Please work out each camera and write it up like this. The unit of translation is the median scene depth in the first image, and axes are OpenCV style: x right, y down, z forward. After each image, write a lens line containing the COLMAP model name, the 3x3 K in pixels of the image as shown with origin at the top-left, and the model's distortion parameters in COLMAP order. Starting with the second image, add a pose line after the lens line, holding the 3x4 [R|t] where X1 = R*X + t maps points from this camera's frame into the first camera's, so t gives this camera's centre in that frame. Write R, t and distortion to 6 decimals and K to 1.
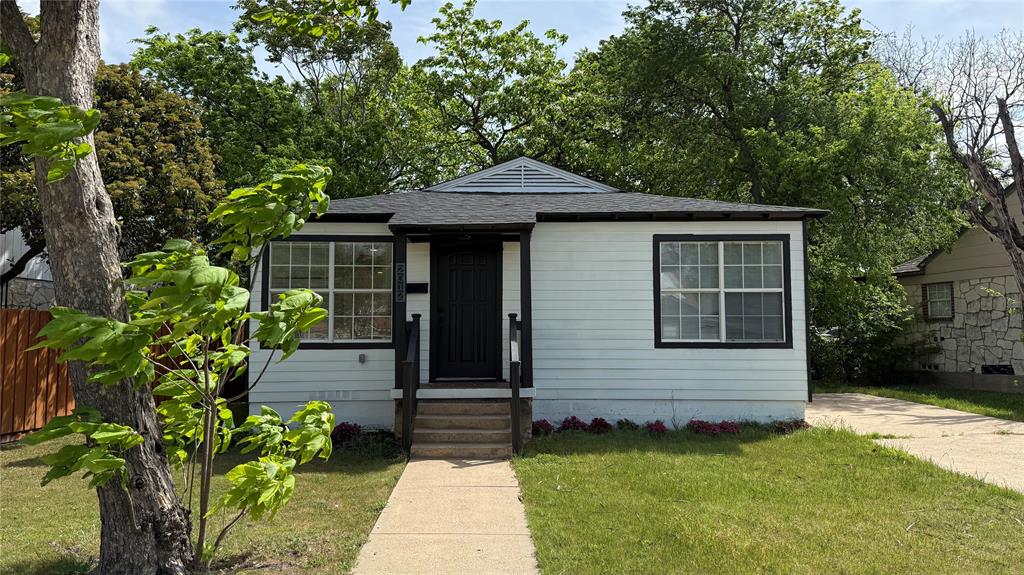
lens RADIAL K [[721.2, 0, 512.0], [0, 721.2, 287.5], [0, 0, 1]] dist [0.060320, -0.001406]
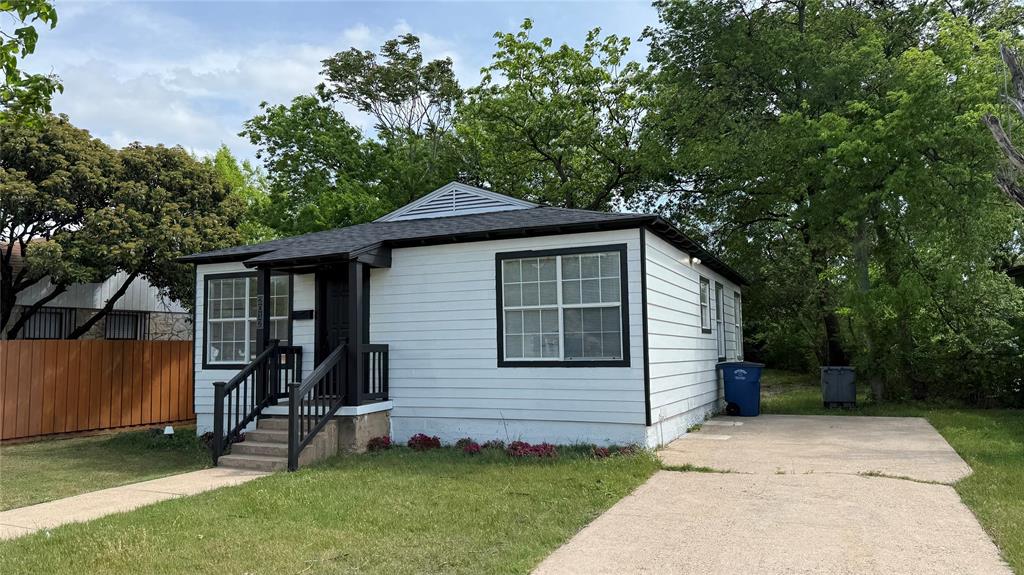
lens RADIAL K [[726.3, 0, 509.7], [0, 726.3, 295.8], [0, 0, 1]] dist [0.066705, -0.003612]
pose [[0.919549, -0.043308, -0.390583, 0.604501], [0.041653, 0.999051, -0.012712, -0.000901], [0.390763, -0.004580, 0.920480, 0.088229]]
